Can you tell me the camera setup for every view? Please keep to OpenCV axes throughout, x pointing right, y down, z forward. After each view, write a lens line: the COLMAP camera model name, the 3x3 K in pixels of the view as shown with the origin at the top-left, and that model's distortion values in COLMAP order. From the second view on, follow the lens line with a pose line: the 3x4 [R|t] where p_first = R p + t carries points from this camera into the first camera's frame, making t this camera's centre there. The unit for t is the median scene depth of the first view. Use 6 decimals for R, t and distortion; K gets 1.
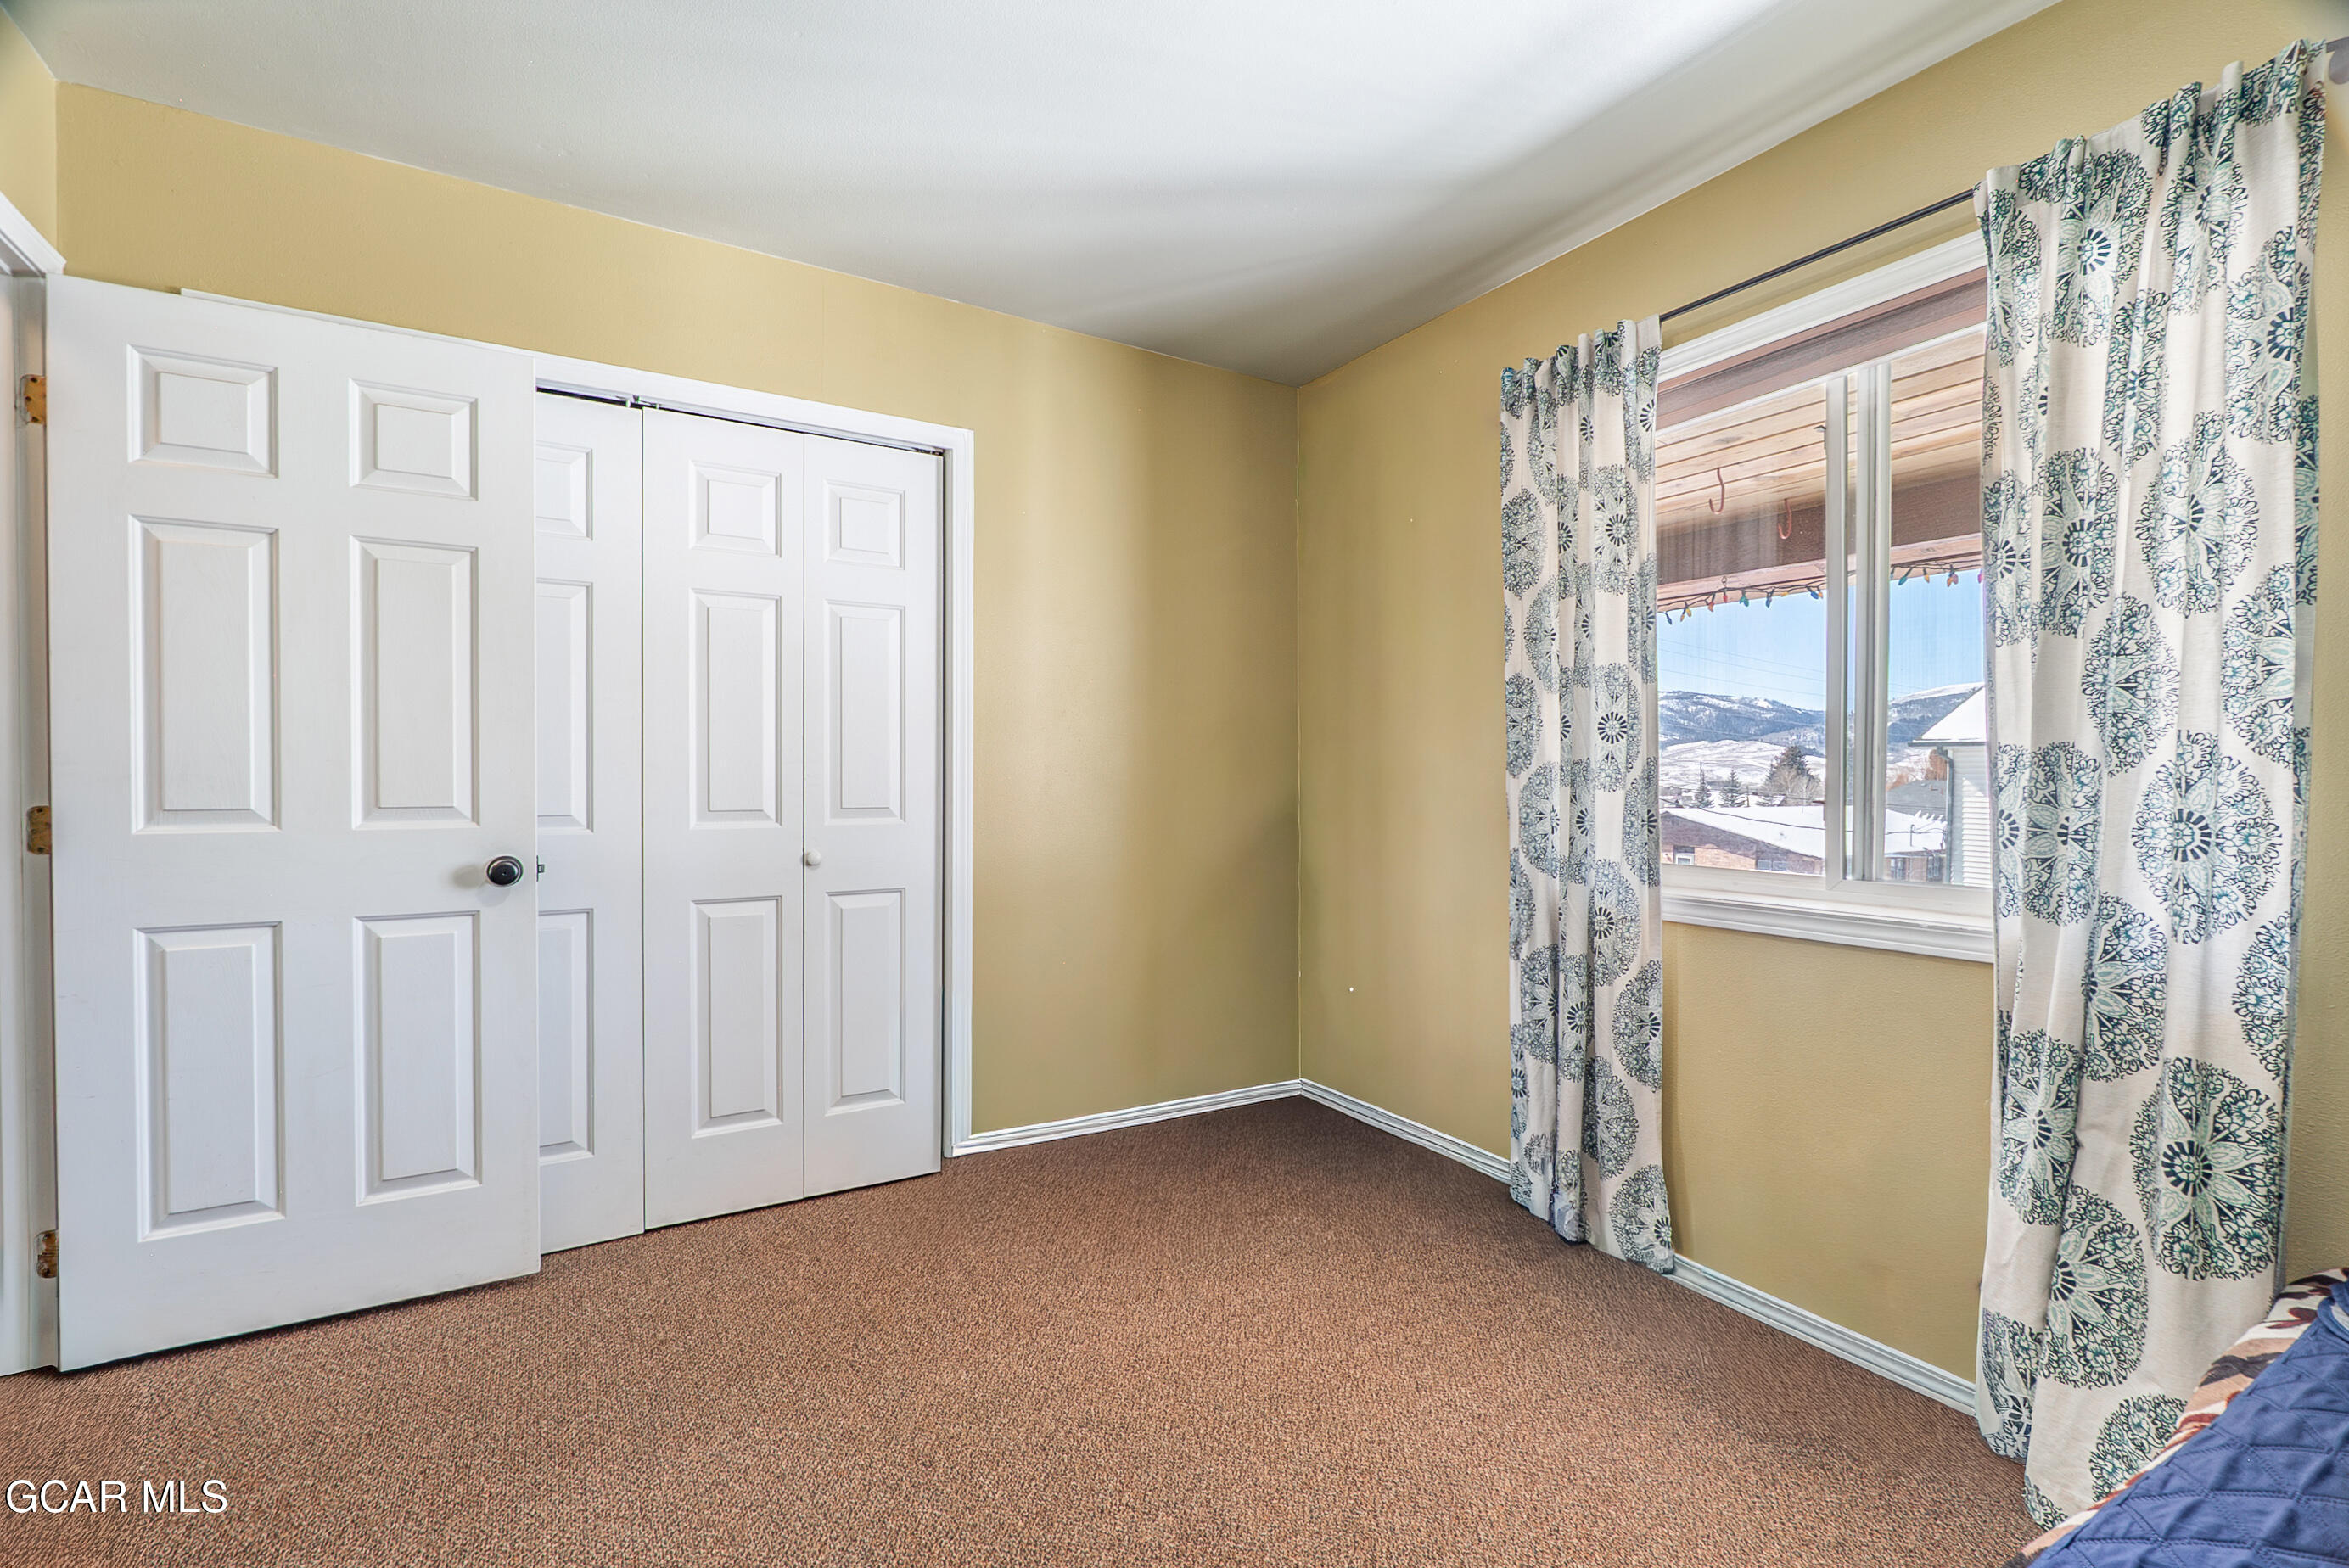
lens RADIAL K [[1032.1, 0, 1166.0], [0, 1032.1, 781.9], [0, 0, 1]] dist [-0.004612, 0.001431]
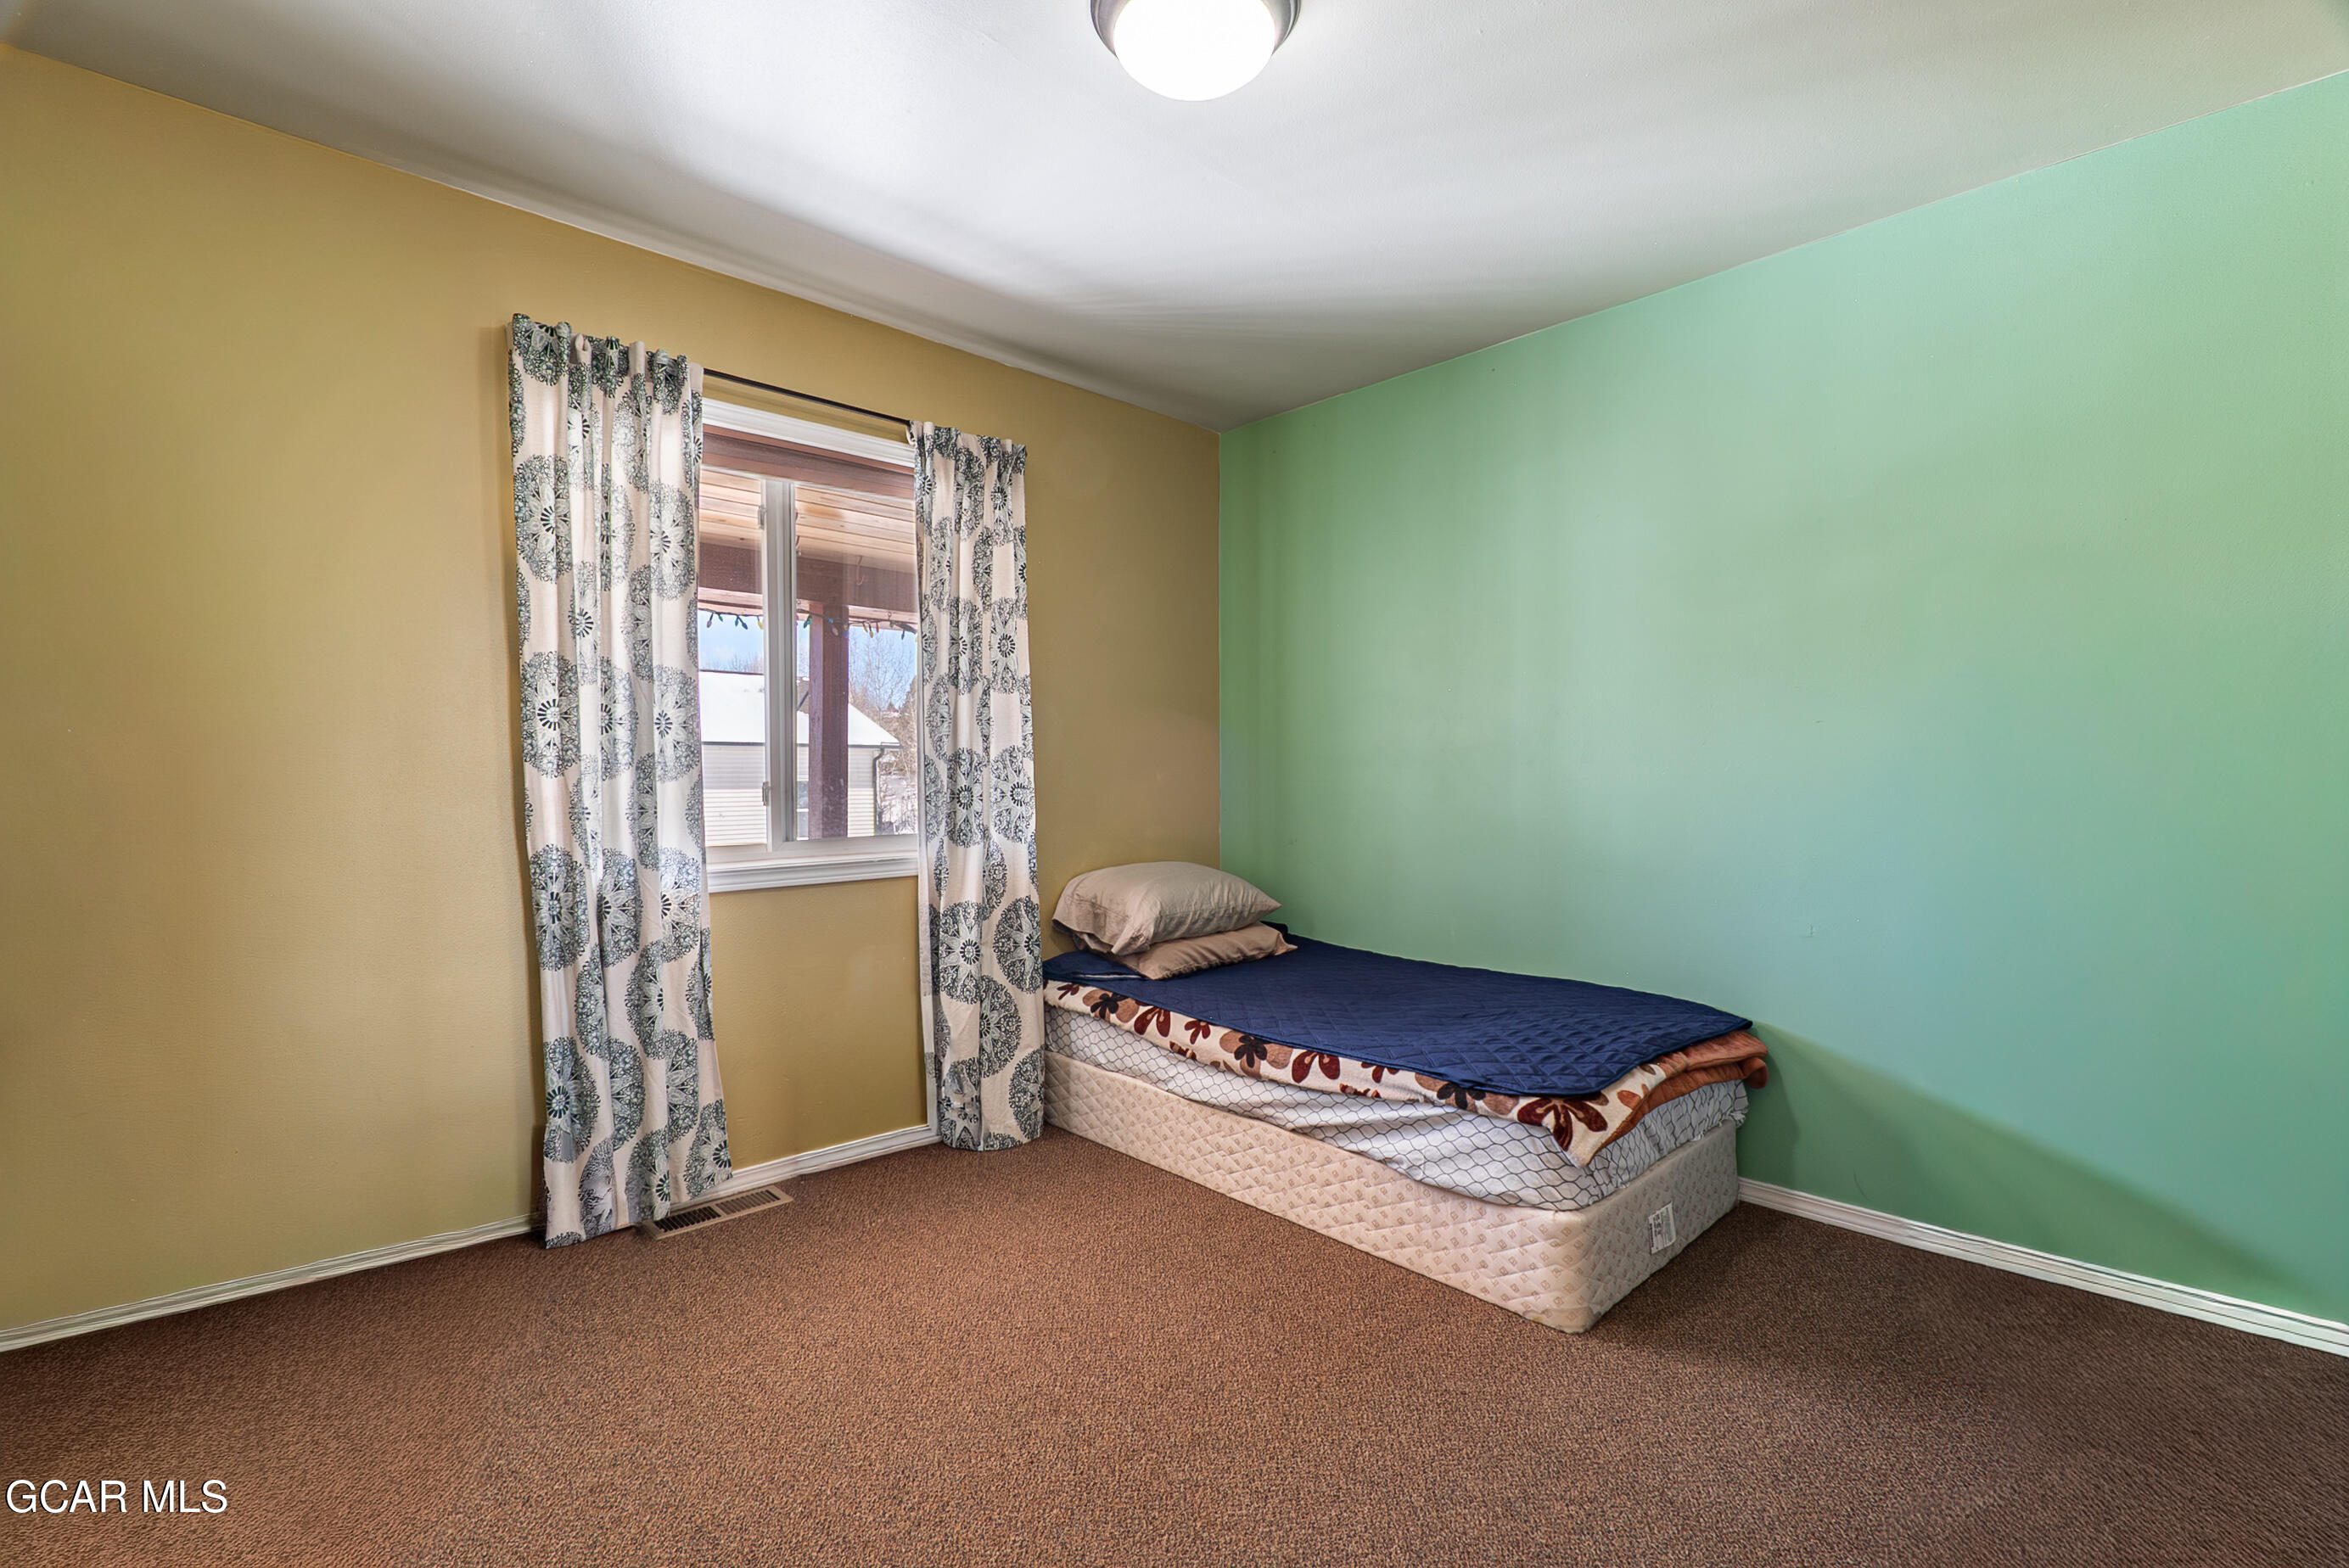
lens RADIAL K [[1032.1, 0, 1177.7], [0, 1032.1, 784.9], [0, 0, 1]] dist [-0.004612, 0.001431]
pose [[-0.222012, -0.021473, 0.974807, -0.270343], [0.007419, 0.999691, 0.023711, -0.003796], [-0.975016, 0.012496, -0.221784, 0.261257]]
